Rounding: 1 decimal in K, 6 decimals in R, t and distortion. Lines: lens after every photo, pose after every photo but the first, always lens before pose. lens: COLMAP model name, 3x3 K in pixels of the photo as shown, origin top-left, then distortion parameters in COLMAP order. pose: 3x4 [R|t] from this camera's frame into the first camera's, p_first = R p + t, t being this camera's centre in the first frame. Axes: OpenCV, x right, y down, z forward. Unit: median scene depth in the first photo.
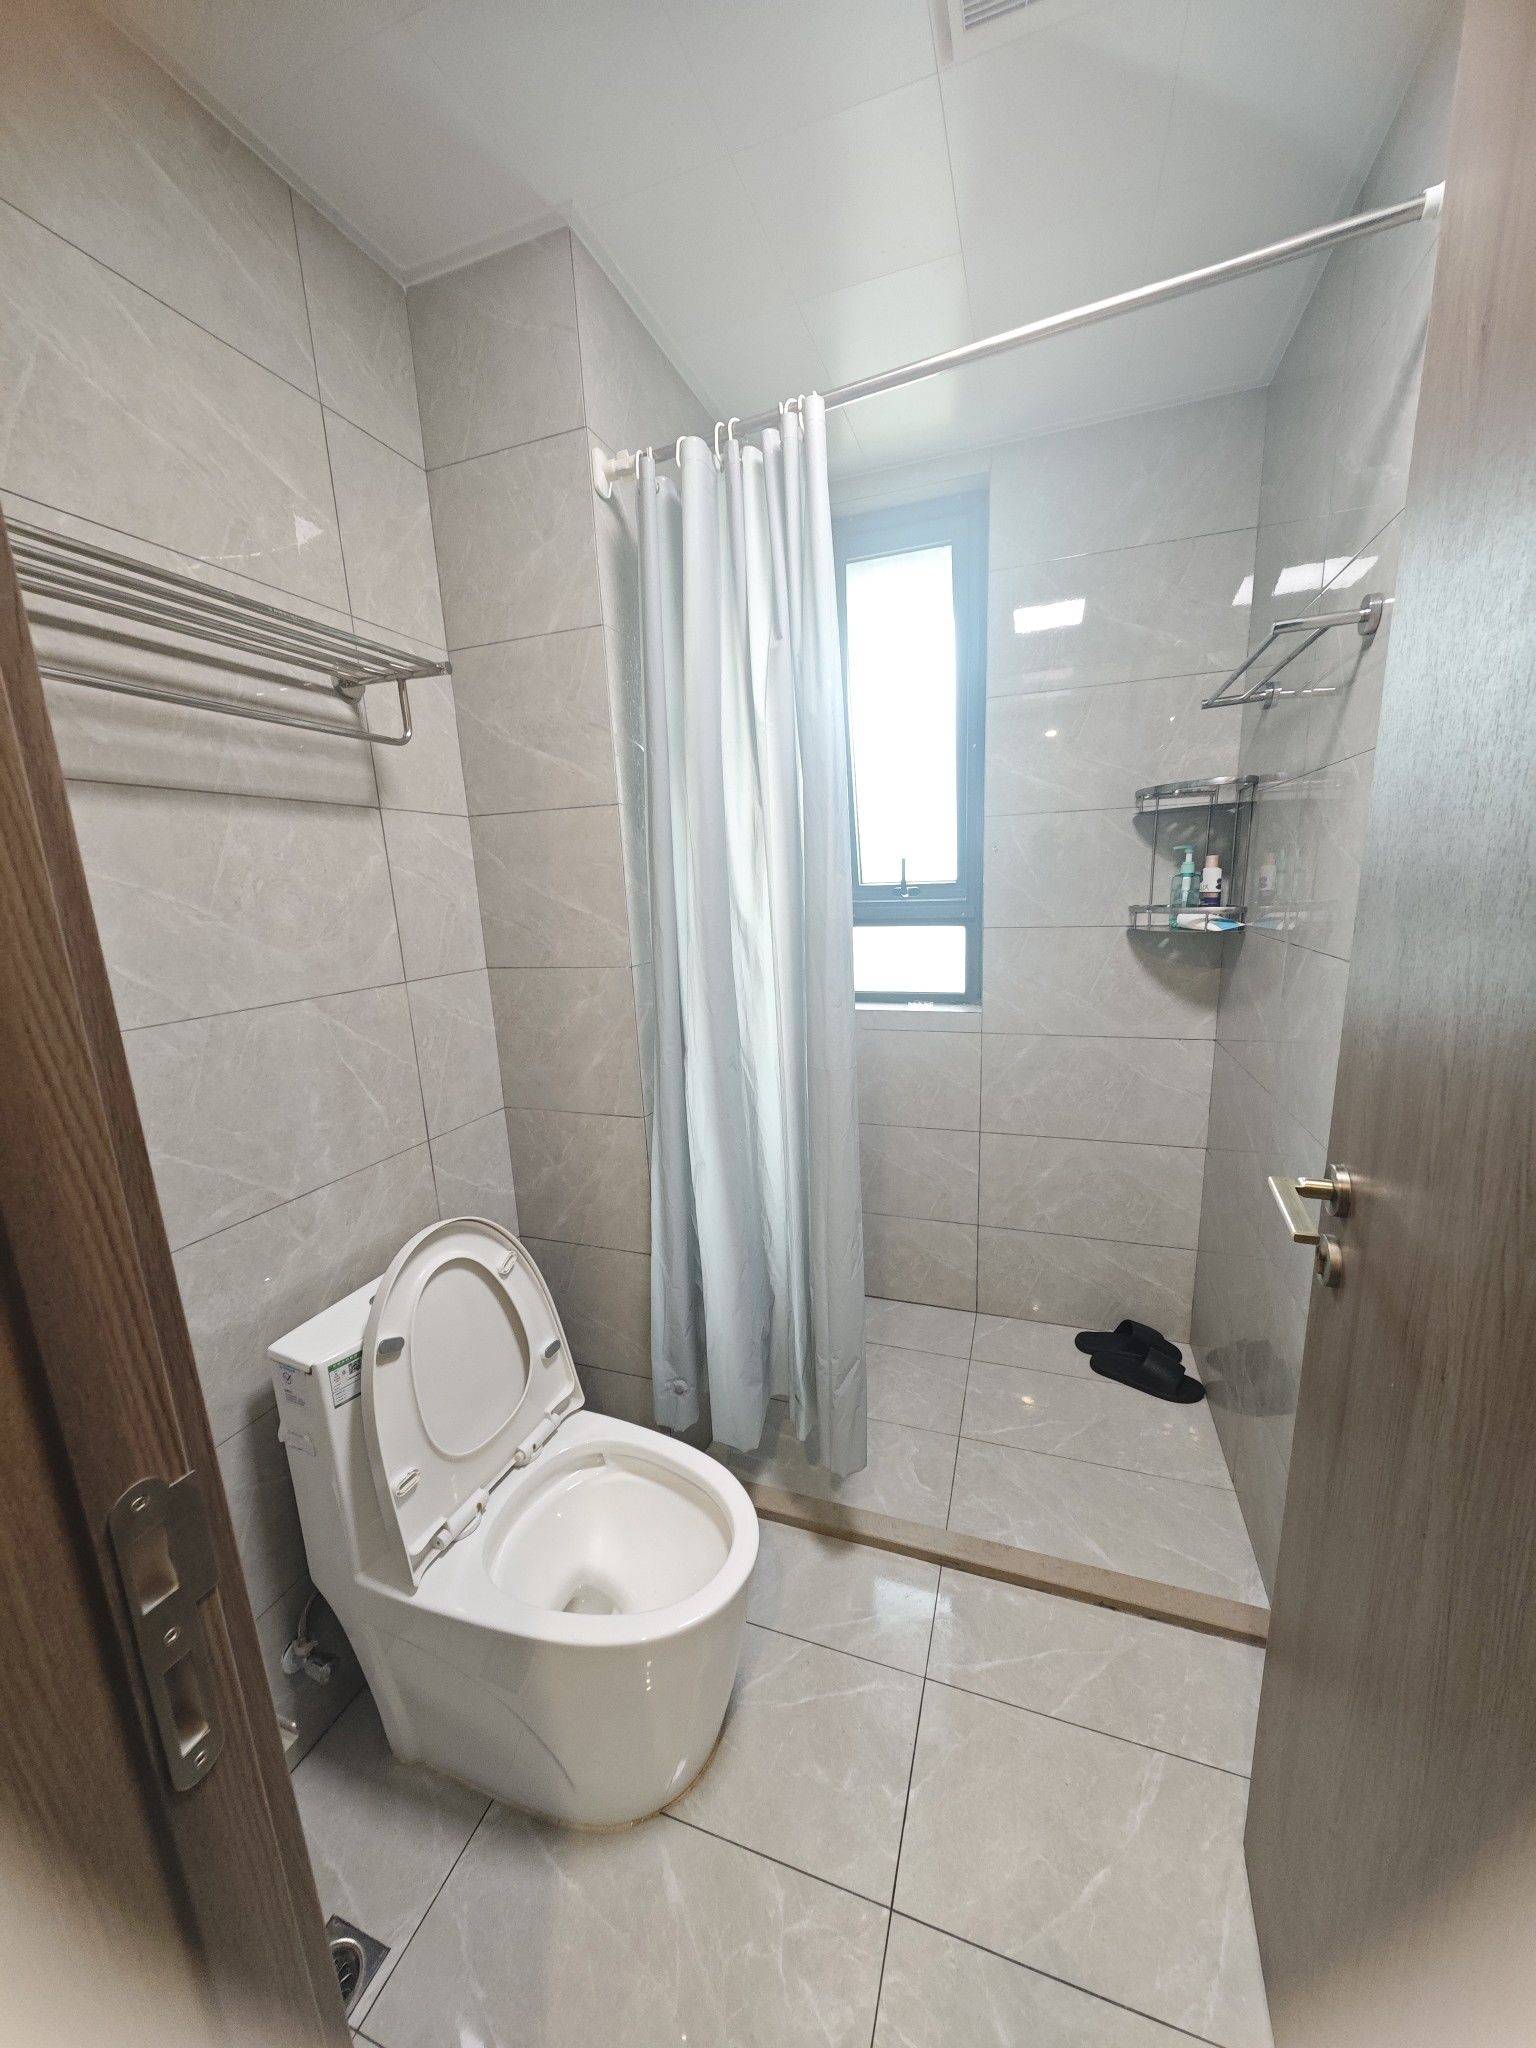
lens RADIAL K [[808.4, 0, 768.0], [0, 808.4, 1024.0], [0, 0, 1]] dist [-0.001901, -0.000021]
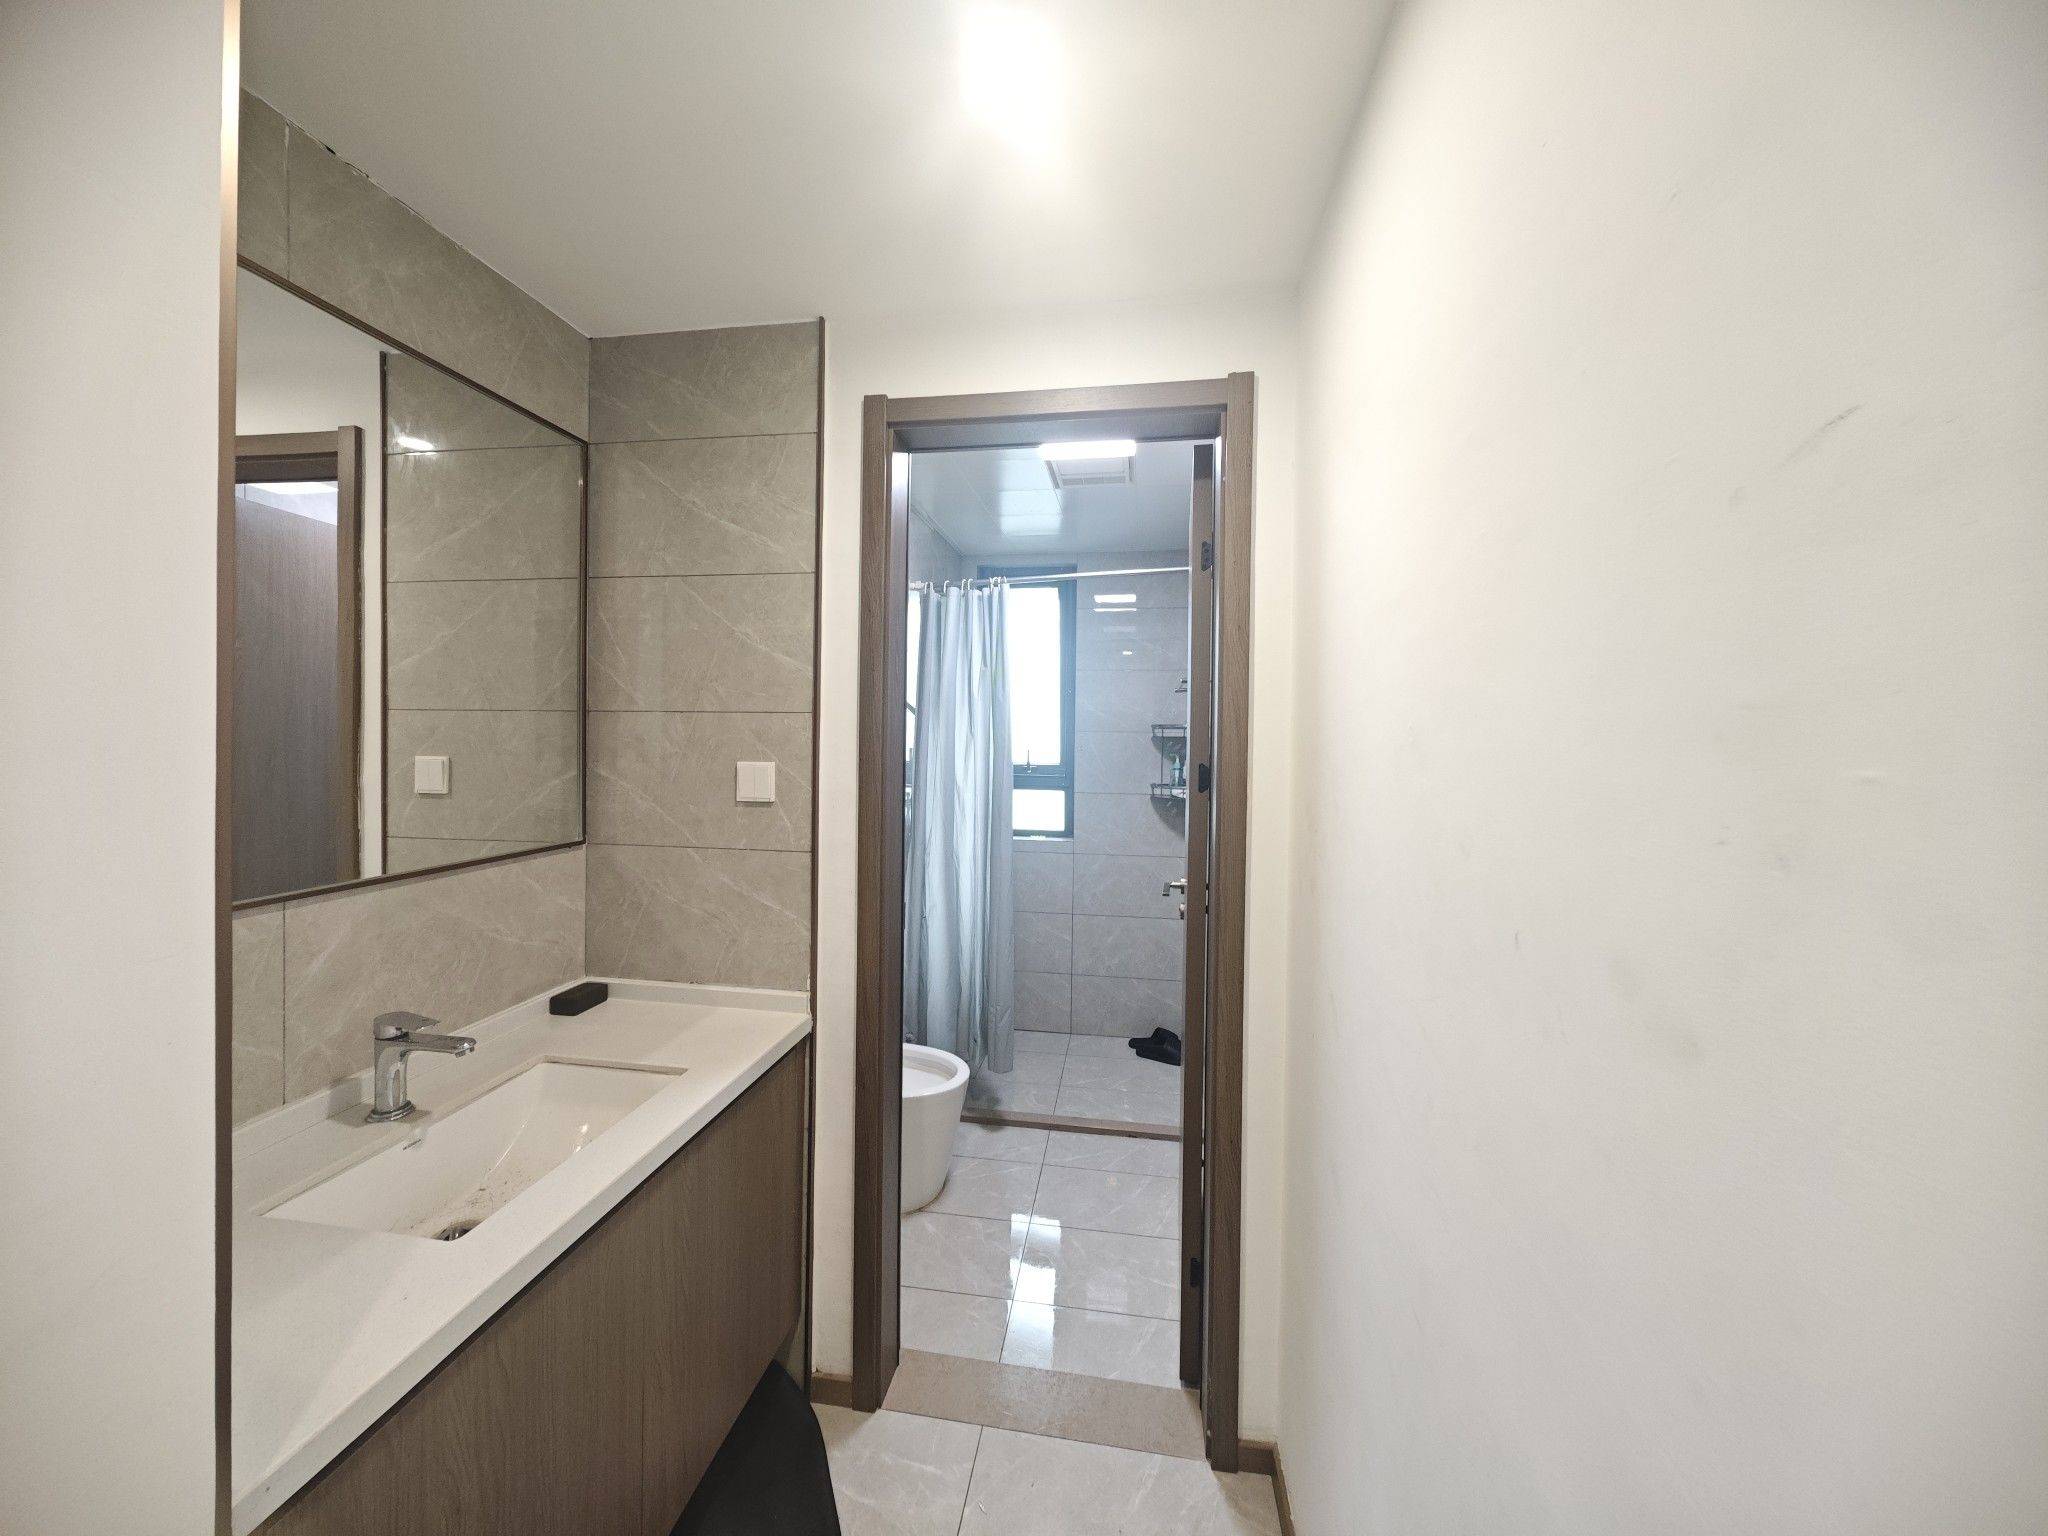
lens RADIAL K [[808.4, 0, 1024.0], [0, 808.4, 768.0], [0, 0, 1]] dist [-0.001901, -0.000021]
pose [[0.982522, 0.037833, 0.182264, -0.180891], [-0.011257, 0.989412, -0.144694, 0.091394], [-0.185808, 0.140113, 0.972545, -0.769453]]
